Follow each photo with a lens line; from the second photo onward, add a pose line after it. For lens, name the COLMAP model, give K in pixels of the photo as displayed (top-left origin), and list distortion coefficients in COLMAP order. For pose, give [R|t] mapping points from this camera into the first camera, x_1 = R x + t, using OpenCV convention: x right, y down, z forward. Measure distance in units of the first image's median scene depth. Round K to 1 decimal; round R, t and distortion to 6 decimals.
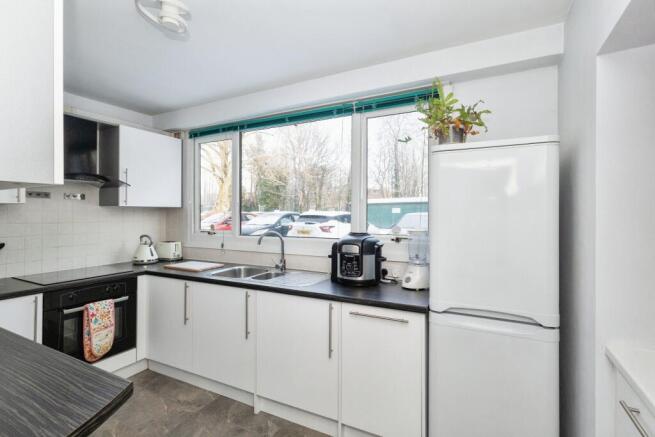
lens RADIAL K [[312.2, 0, 327.5], [0, 312.2, 218.5], [0, 0, 1]] dist [-0.000547, -0.000104]
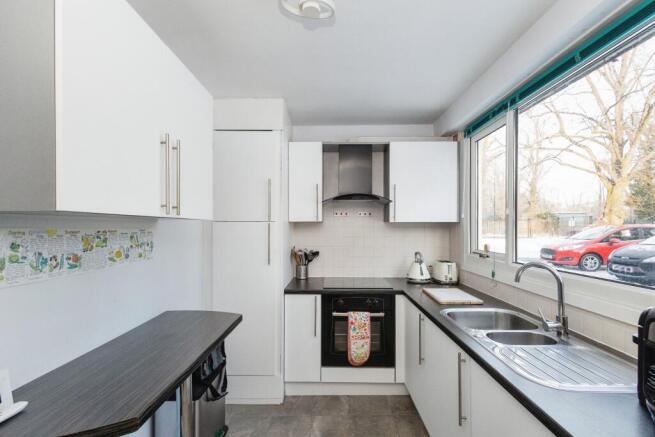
lens RADIAL K [[315.7, 0, 326.0], [0, 315.7, 228.8], [0, 0, 1]] dist [0.001975, 0.000099]
pose [[0.450151, 0.007118, -0.892924, 0.159022], [-0.014763, 0.999891, 0.000528, -0.015521], [0.892831, 0.012945, 0.450207, 0.356057]]
